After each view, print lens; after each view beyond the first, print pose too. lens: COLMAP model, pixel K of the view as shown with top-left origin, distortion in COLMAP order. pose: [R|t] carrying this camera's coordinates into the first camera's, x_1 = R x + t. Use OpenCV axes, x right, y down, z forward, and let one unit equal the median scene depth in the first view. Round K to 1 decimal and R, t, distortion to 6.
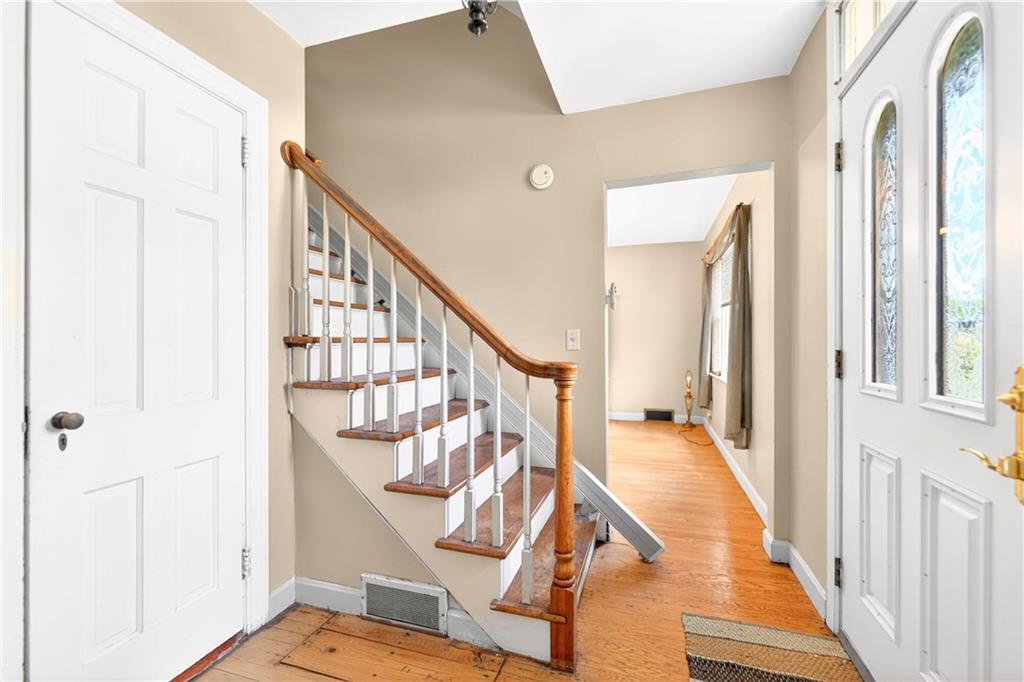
lens RADIAL K [[424.3, 0, 512.0], [0, 424.3, 341.0], [0, 0, 1]] dist [0.001412, 0.000046]
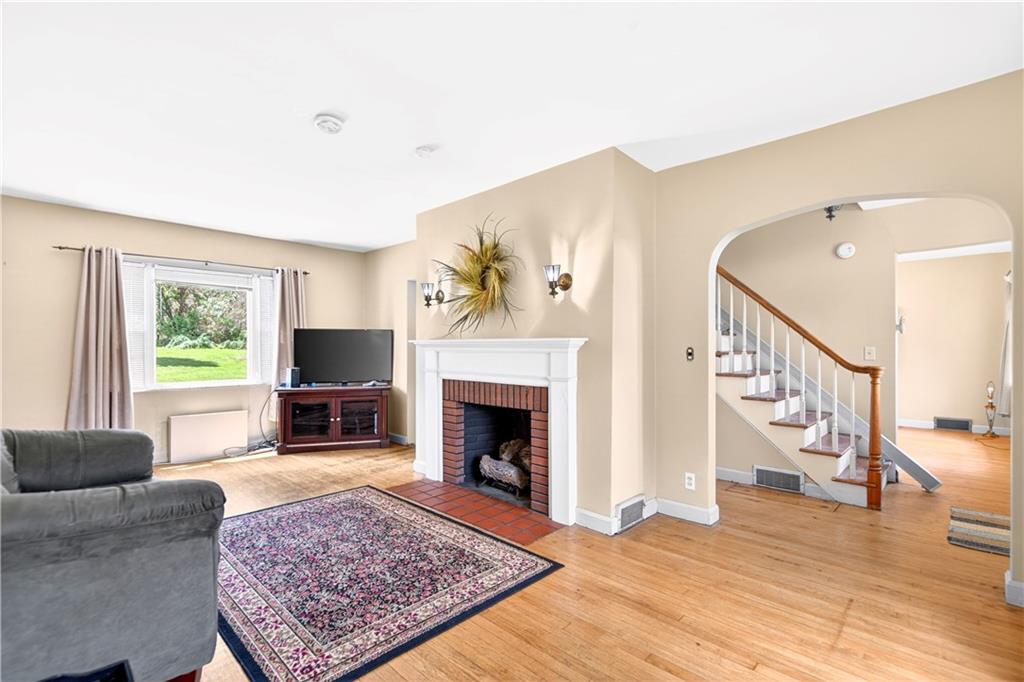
lens RADIAL K [[464.8, 0, 518.2], [0, 464.8, 345.2], [0, 0, 1]] dist [-0.000397, -0.000379]
pose [[0.904208, 0.004309, -0.427070, -0.429533], [-0.004378, 0.999990, 0.000821, -0.041612], [0.427069, 0.001127, 0.904218, -1.595928]]
